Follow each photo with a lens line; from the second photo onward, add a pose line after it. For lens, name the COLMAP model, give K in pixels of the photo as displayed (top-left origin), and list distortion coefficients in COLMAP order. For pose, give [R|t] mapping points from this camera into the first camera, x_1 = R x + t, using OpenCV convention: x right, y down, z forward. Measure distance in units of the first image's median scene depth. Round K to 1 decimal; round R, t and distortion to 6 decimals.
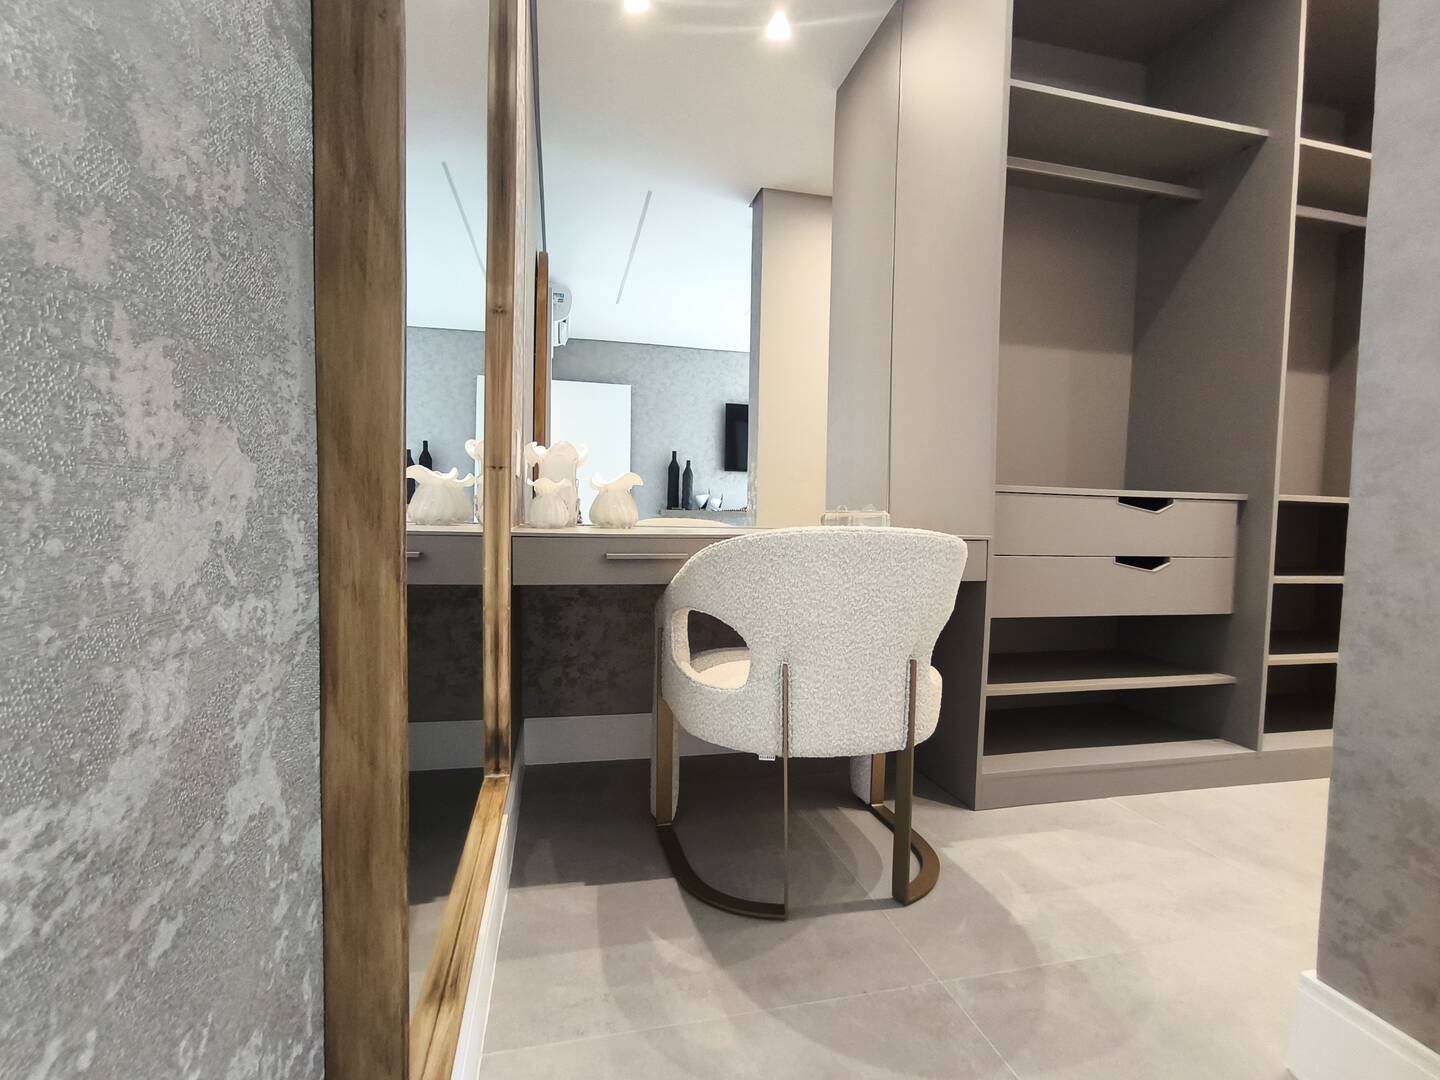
lens RADIAL K [[654.8, 0, 708.9], [0, 654.8, 538.6], [0, 0, 1]] dist [-0.010049, 0.007050]
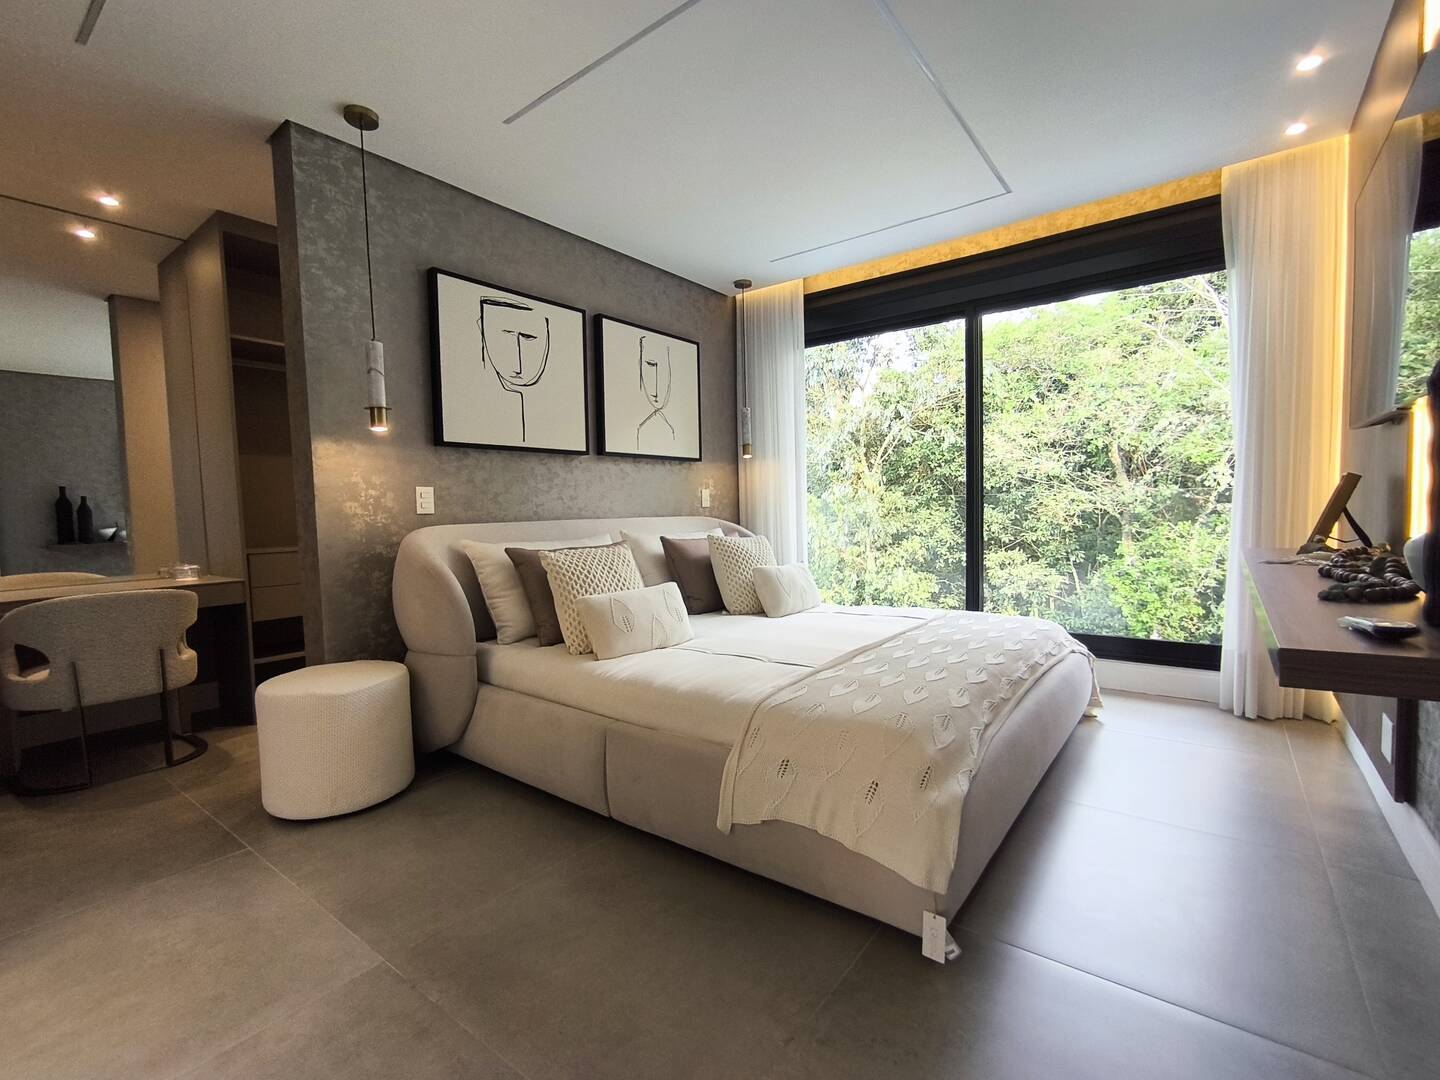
lens RADIAL K [[654.8, 0, 713.5], [0, 654.8, 552.9], [0, 0, 1]] dist [-0.010049, 0.007050]
pose [[0.766651, -0.071499, 0.638071, 0.447807], [0.064190, 0.997337, 0.034630, -0.103659], [-0.638848, 0.014408, 0.769198, -2.214498]]
